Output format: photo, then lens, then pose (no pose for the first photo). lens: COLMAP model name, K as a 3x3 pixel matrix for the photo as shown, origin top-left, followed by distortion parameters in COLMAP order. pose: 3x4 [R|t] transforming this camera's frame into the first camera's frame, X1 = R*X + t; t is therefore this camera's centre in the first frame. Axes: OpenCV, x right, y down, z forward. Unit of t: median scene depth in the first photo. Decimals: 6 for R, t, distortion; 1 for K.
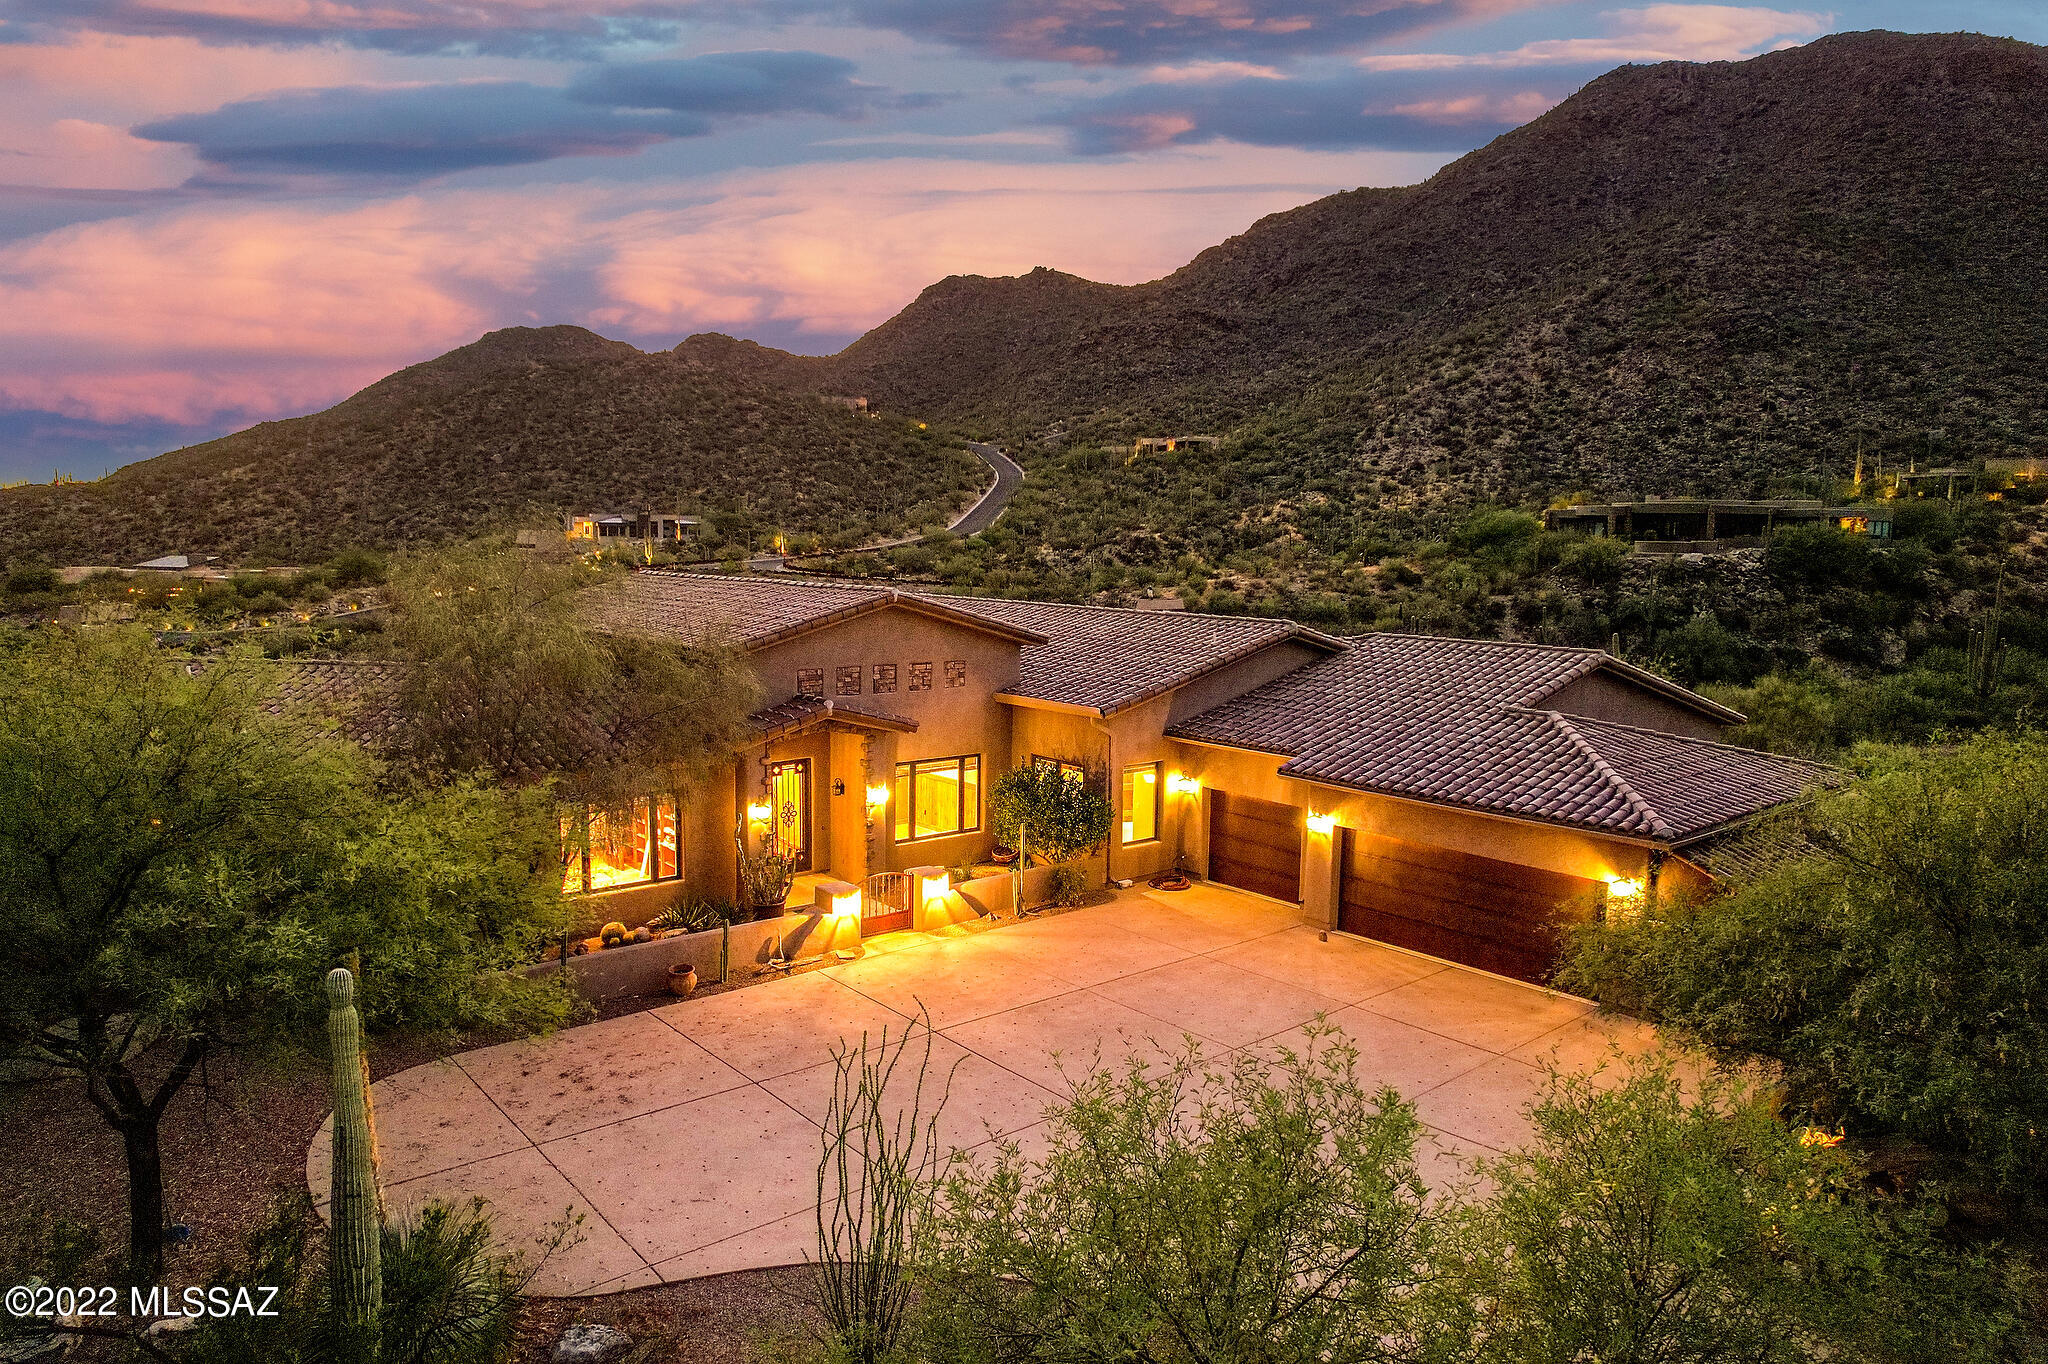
lens RADIAL K [[1316.6, 0, 1020.4], [0, 1316.6, 677.6], [0, 0, 1]] dist [-0.065724, 0.036403]
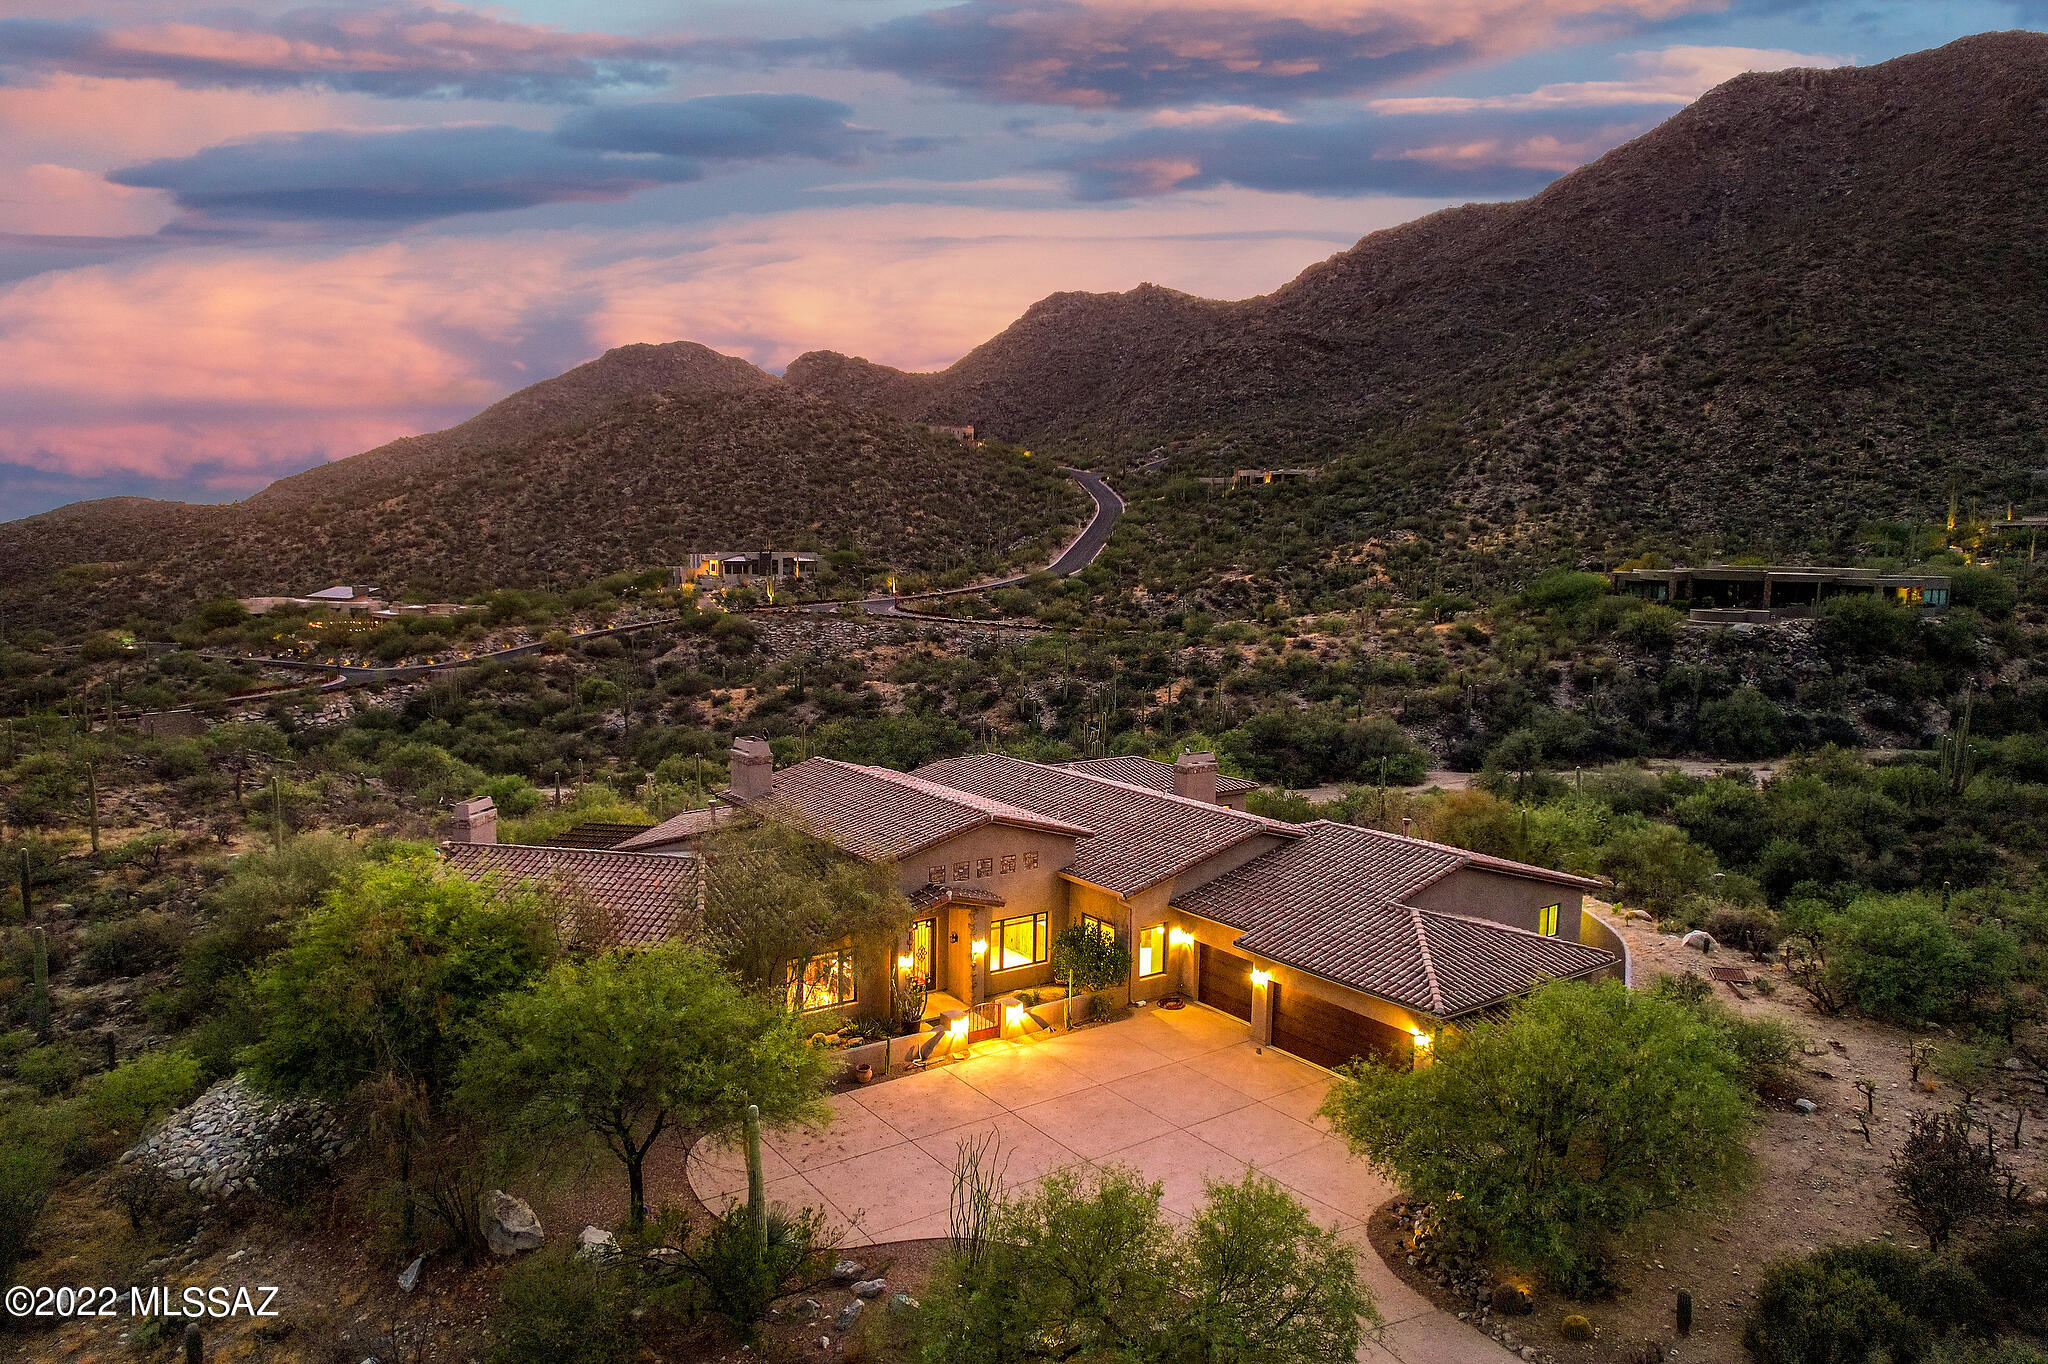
lens RADIAL K [[1314.8, 0, 1024.0], [0, 1314.8, 682.0], [0, 0, 1]] dist [-0.069793, 0.050178]
pose [[0.997059, 0.010662, -0.075890, 0.005026], [-0.010660, 0.999943, 0.000422, -0.019267], [0.075890, 0.000389, 0.997116, -0.046582]]
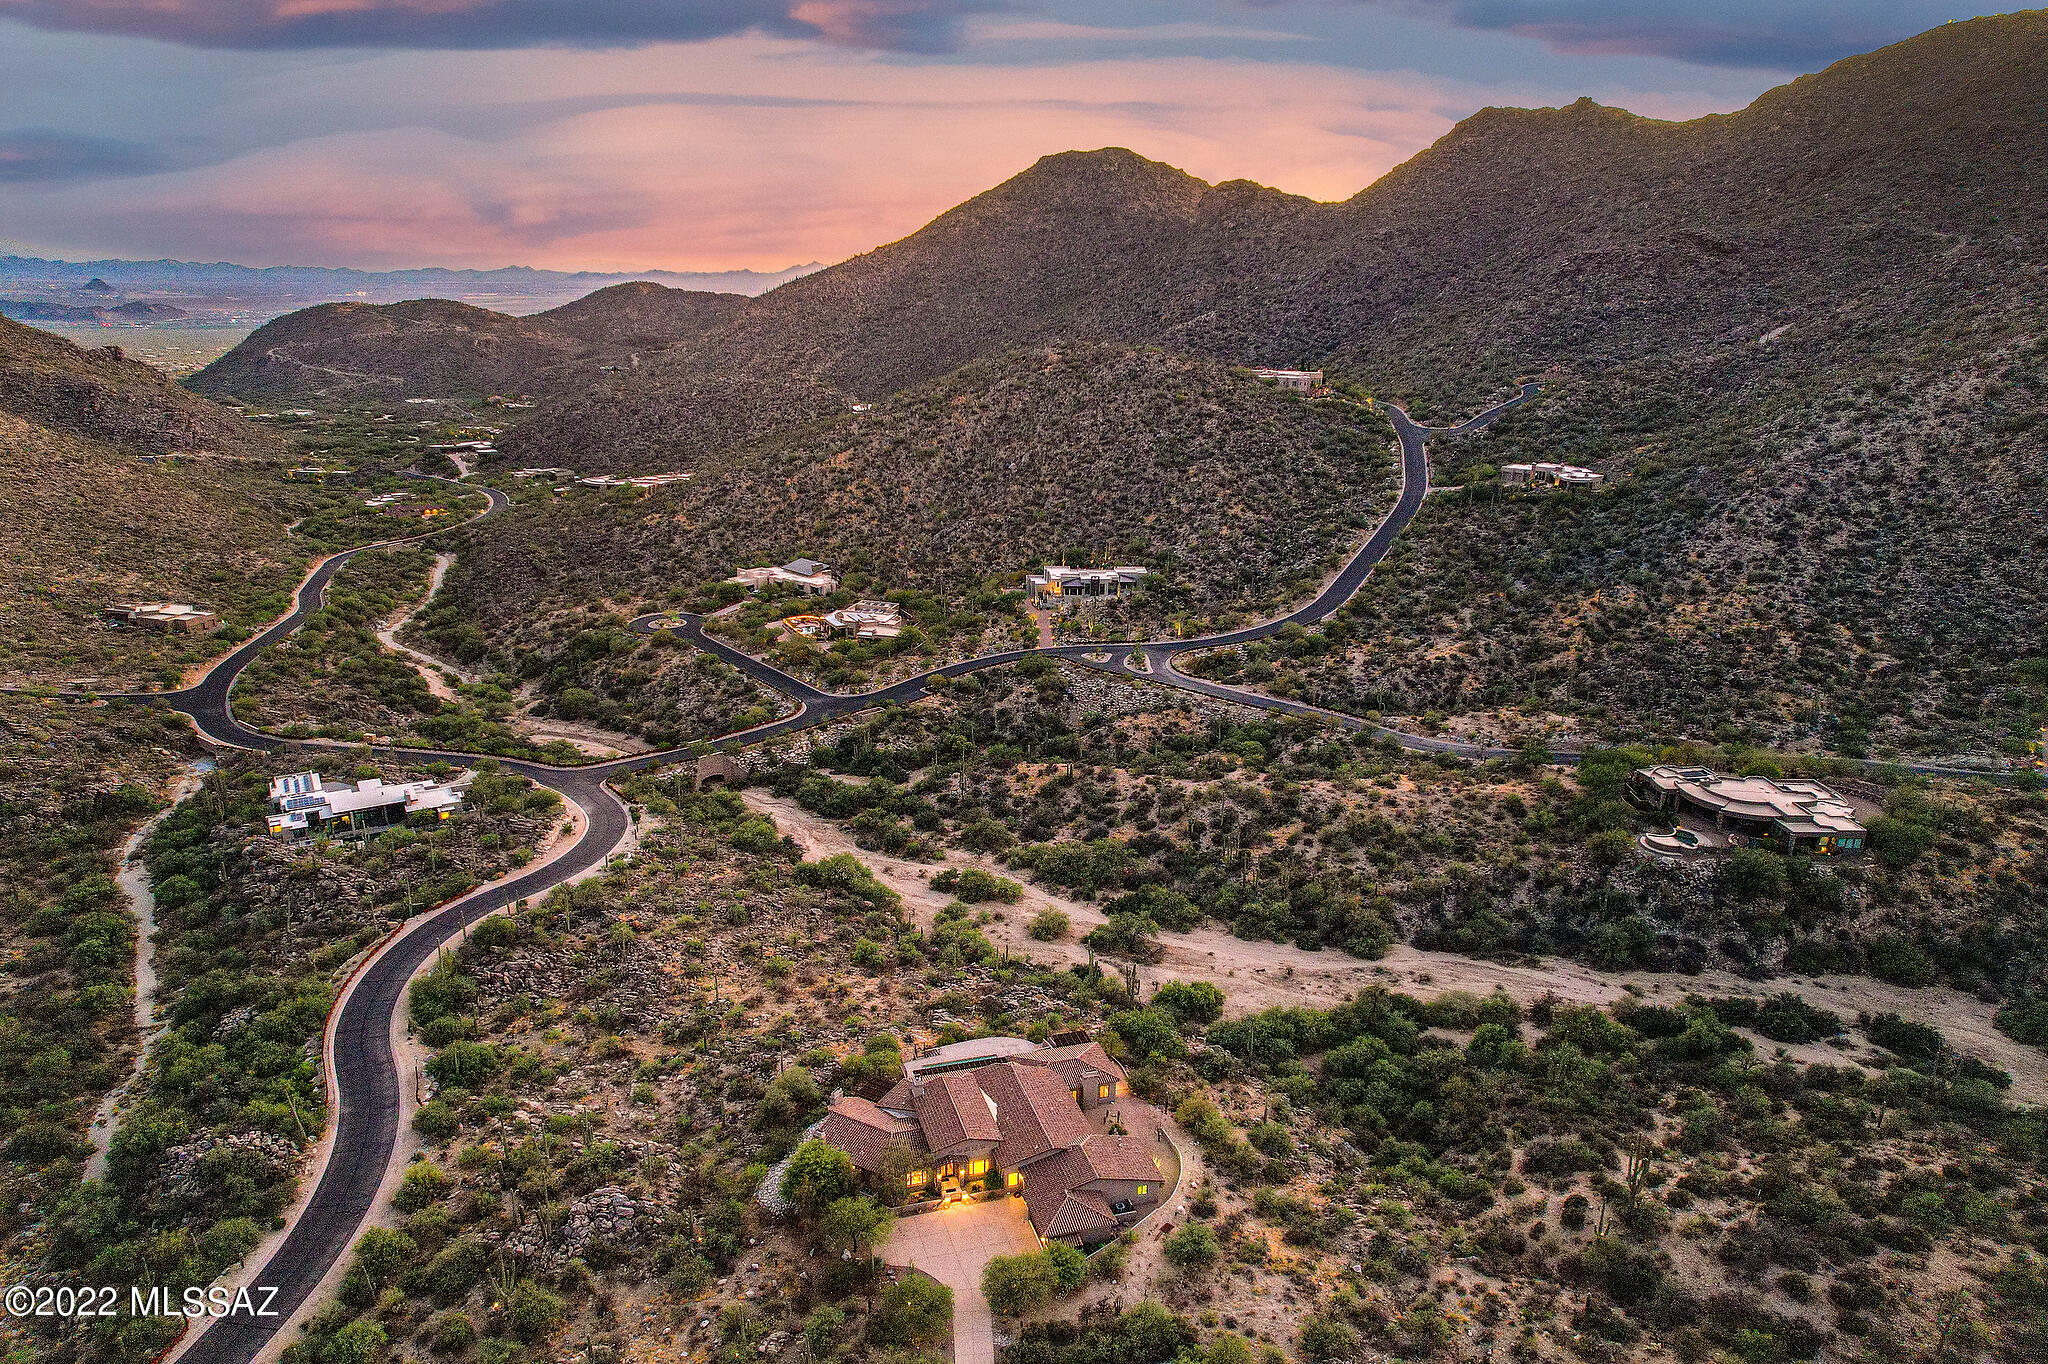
lens RADIAL K [[1314.8, 0, 1024.0], [0, 1314.8, 682.0], [0, 0, 1]] dist [-0.069793, 0.050178]
pose [[0.919674, 0.124216, -0.372517, 0.165313], [-0.050568, 0.978215, 0.201343, -0.262906], [0.389412, -0.166333, 0.905920, -0.304675]]
